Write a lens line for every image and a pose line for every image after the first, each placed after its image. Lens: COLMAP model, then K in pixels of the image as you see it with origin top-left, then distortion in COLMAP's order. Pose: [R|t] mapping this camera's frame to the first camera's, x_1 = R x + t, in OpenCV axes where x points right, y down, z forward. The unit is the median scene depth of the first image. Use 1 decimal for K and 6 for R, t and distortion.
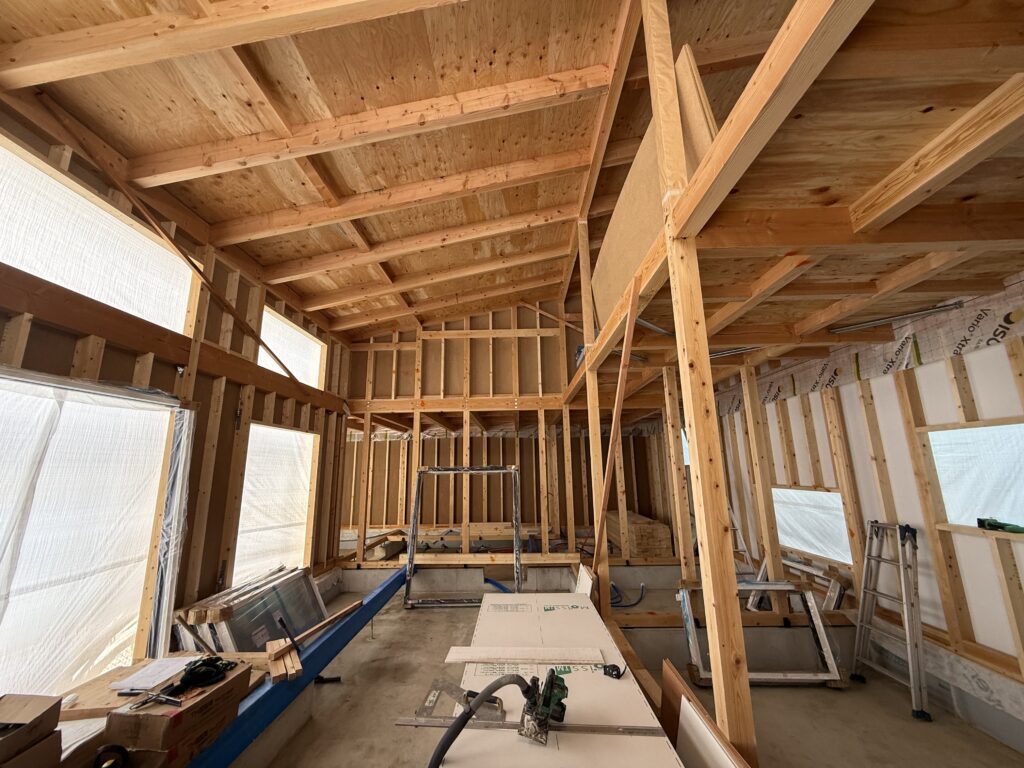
lens RADIAL K [[408.1, 0, 512.0], [0, 408.1, 384.0], [0, 0, 1]] dist [0.000462, 0.000223]
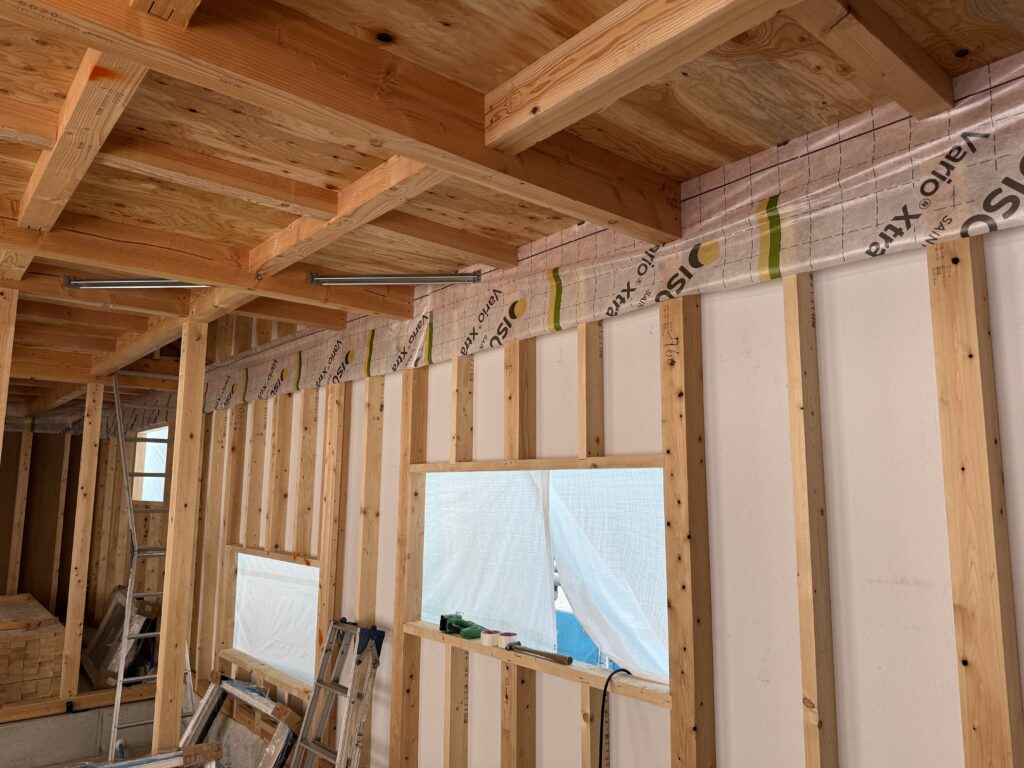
lens RADIAL K [[722.1, 0, 512.0], [0, 722.1, 384.0], [0, 0, 1]] dist [0.040115, -0.004561]
pose [[0.749762, 0.122116, 0.650341, 0.368788], [-0.159037, 0.987271, -0.002033, -0.031888], [-0.642311, -0.101904, 0.759639, 0.094276]]
